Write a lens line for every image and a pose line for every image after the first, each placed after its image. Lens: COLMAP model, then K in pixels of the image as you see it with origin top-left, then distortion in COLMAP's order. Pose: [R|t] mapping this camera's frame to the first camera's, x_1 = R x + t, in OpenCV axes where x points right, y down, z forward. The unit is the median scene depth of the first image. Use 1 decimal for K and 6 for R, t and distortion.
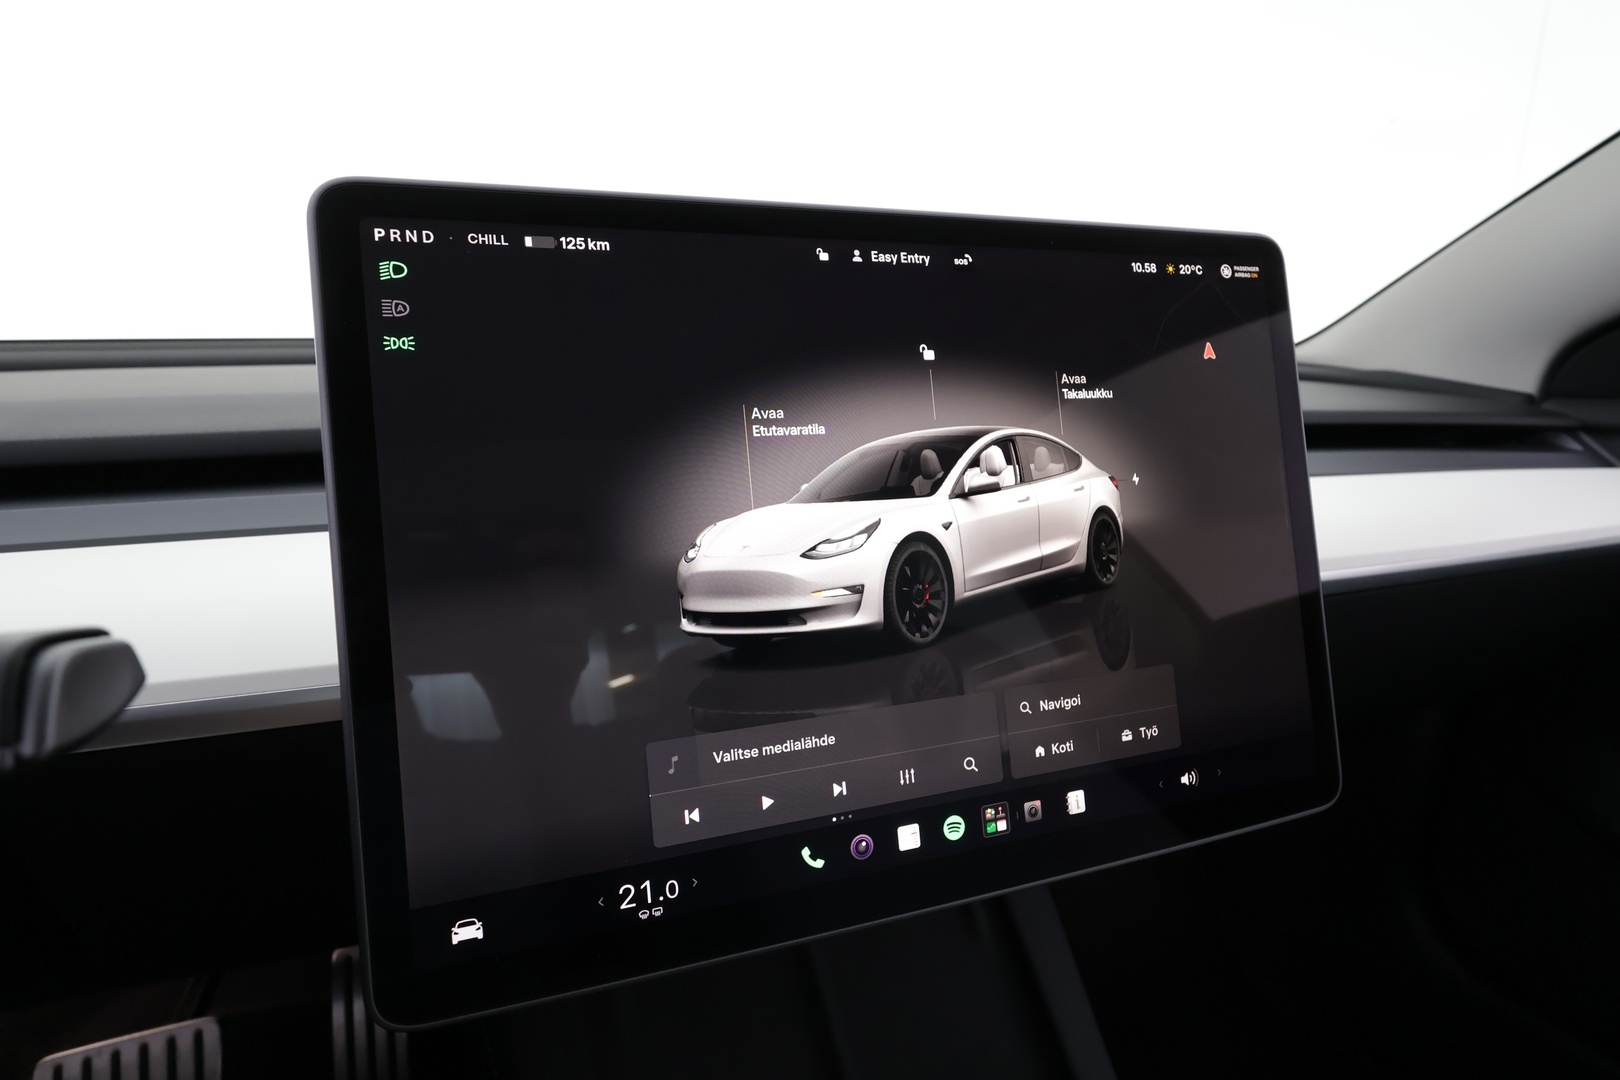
lens RADIAL K [[934.4, 0, 802.2], [0, 934.4, 537.9], [0, 0, 1]] dist [-0.004540, -0.000371]
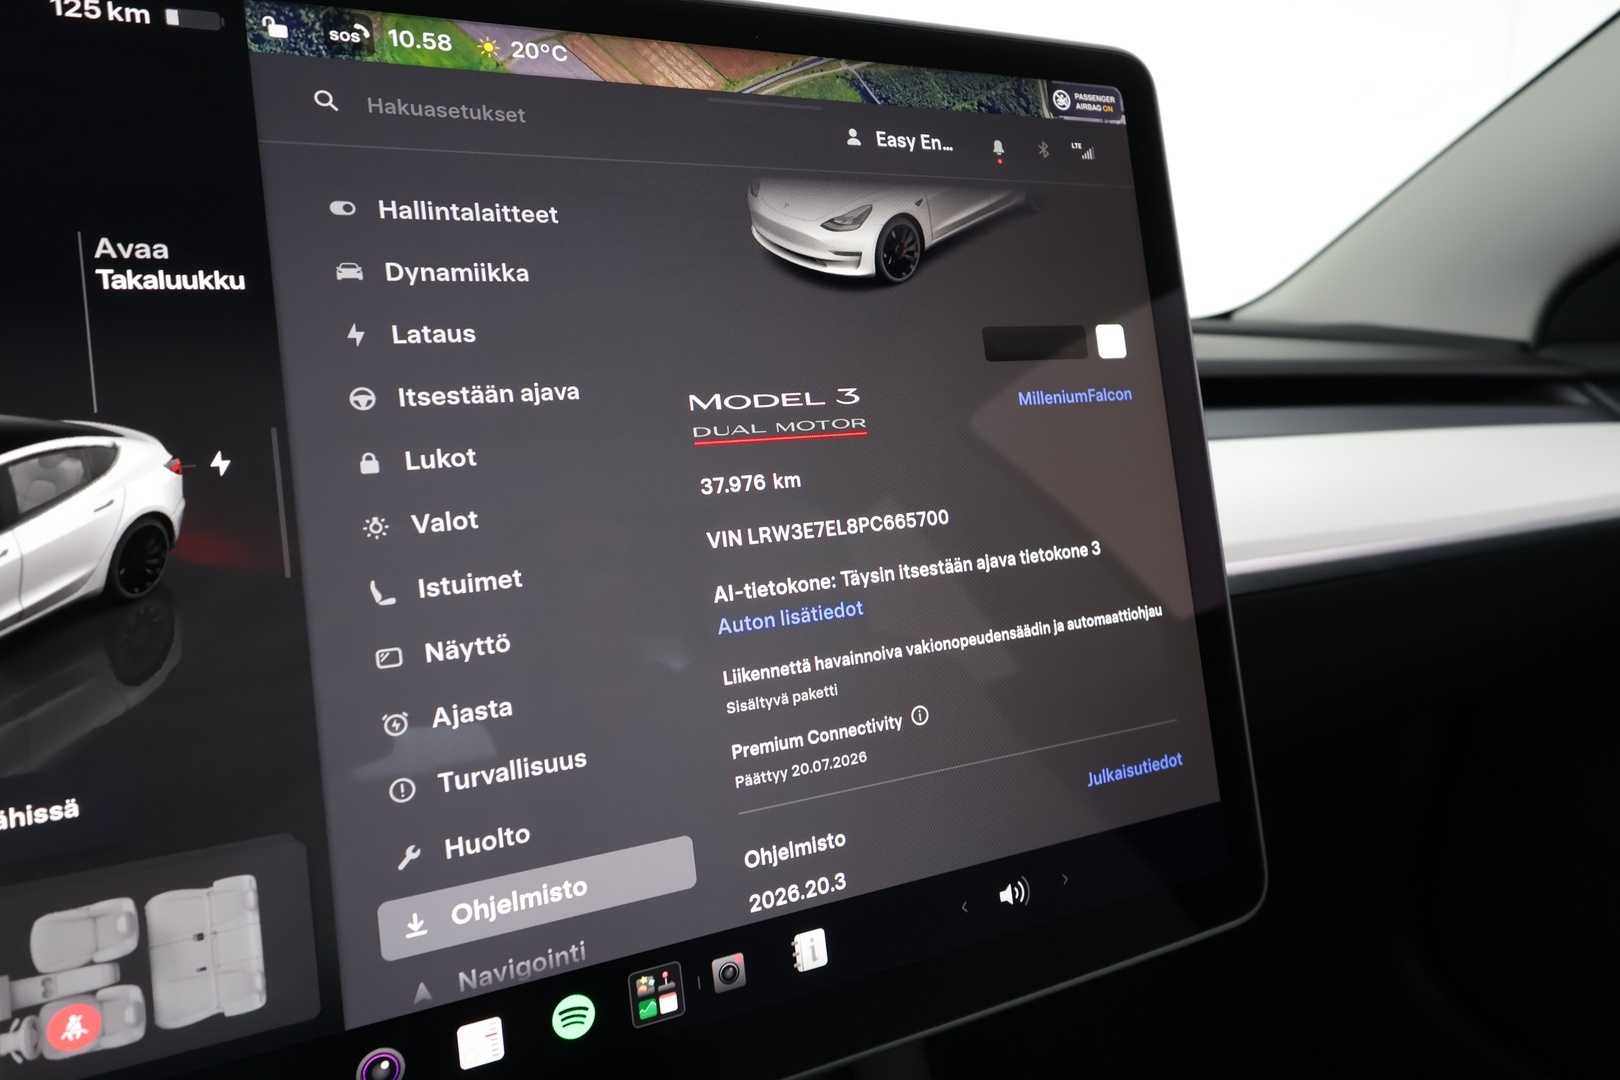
lens RADIAL K [[918.4, 0, 810.0], [0, 918.4, 540.0], [0, 0, 1]] dist [-0.000830, 0.001074]
pose [[0.999475, -0.032194, 0.003704, 0.300496], [0.032220, 0.999455, -0.007240, 0.023125], [-0.003469, 0.007355, 0.999967, 0.407686]]
